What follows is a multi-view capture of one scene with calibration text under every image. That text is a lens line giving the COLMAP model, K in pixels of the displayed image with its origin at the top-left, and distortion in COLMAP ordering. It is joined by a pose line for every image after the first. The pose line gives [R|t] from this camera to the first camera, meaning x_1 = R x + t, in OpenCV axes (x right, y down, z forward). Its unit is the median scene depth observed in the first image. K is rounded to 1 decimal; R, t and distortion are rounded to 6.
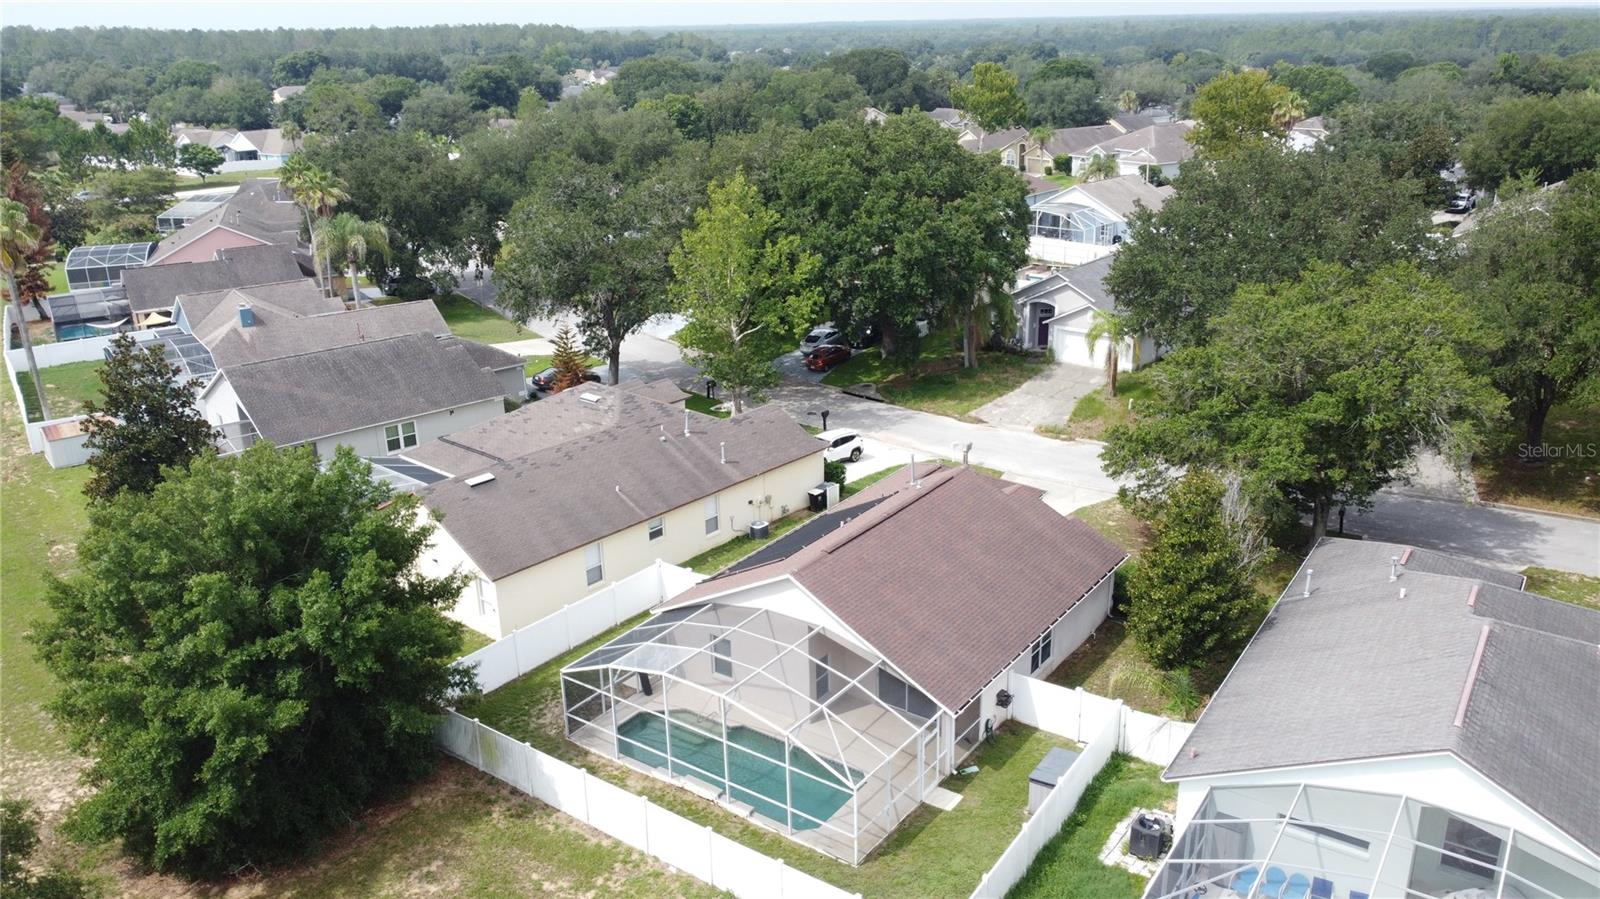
lens RADIAL K [[1191.6, 0, 791.4], [0, 1191.6, 452.3], [0, 0, 1]] dist [0.002938, -0.004435]
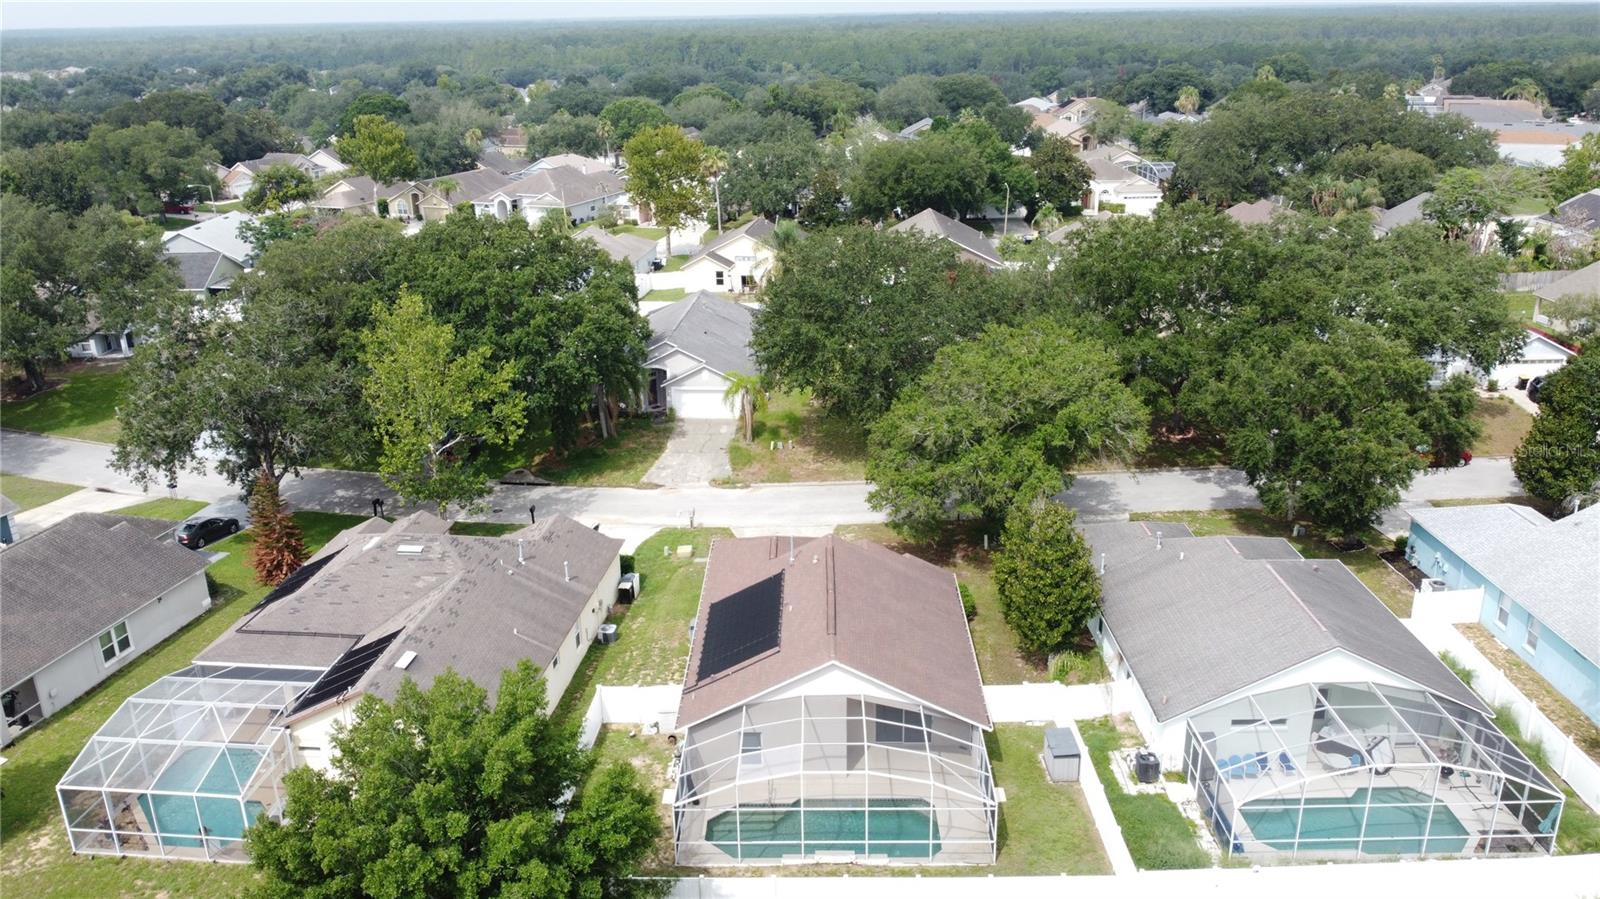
lens RADIAL K [[1191.6, 0, 796.8], [0, 1191.6, 446.7], [0, 0, 1]] dist [0.002938, -0.004435]
pose [[0.826573, -0.185607, 0.531345, -0.286534], [0.193763, 0.980192, 0.040972, -0.074750], [-0.528425, 0.069089, 0.846164, -0.002653]]
